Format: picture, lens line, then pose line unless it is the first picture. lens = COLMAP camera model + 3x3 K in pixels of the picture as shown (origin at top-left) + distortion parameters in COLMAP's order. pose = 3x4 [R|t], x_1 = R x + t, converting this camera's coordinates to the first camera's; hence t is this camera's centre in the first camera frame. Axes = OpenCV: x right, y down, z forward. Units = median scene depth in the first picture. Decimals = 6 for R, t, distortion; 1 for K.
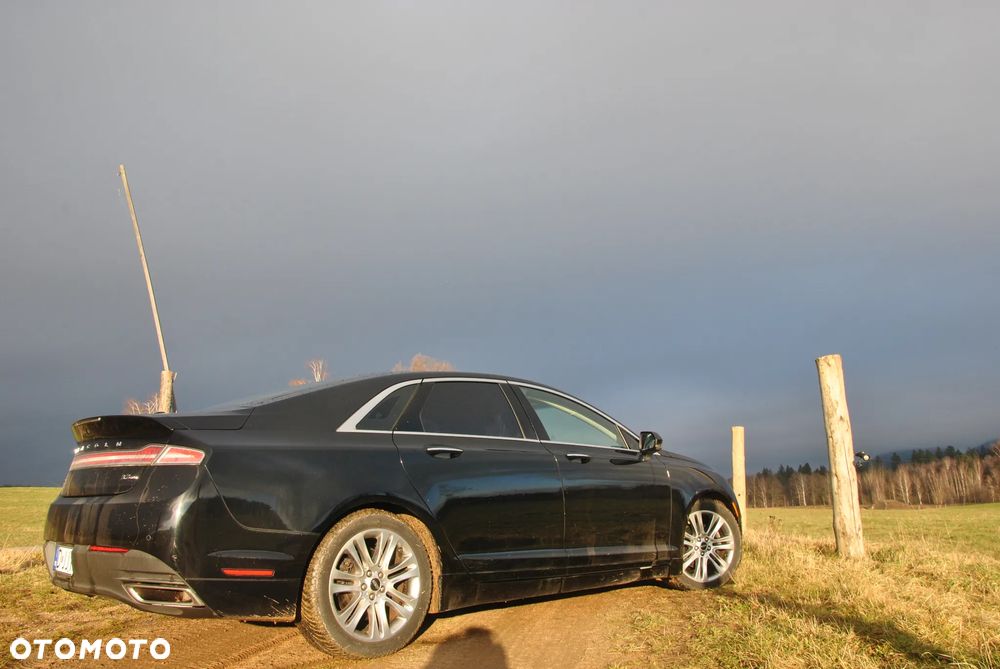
lens RADIAL K [[786.4, 0, 505.3], [0, 786.4, 333.0], [0, 0, 1]] dist [-0.162977, 0.112960]
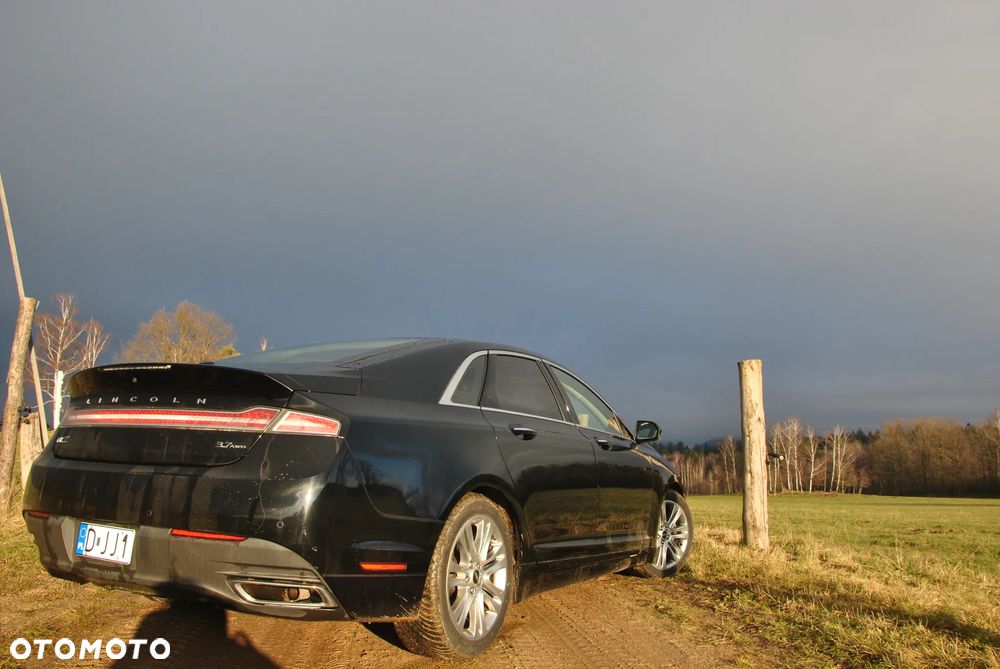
lens RADIAL K [[786.4, 0, 505.3], [0, 786.4, 333.0], [0, 0, 1]] dist [-0.162977, 0.112960]
pose [[0.950377, 0.107293, 0.292015, -0.425469], [-0.118511, 0.992732, 0.020945, 0.020089], [-0.287645, -0.054512, 0.956185, 0.137648]]
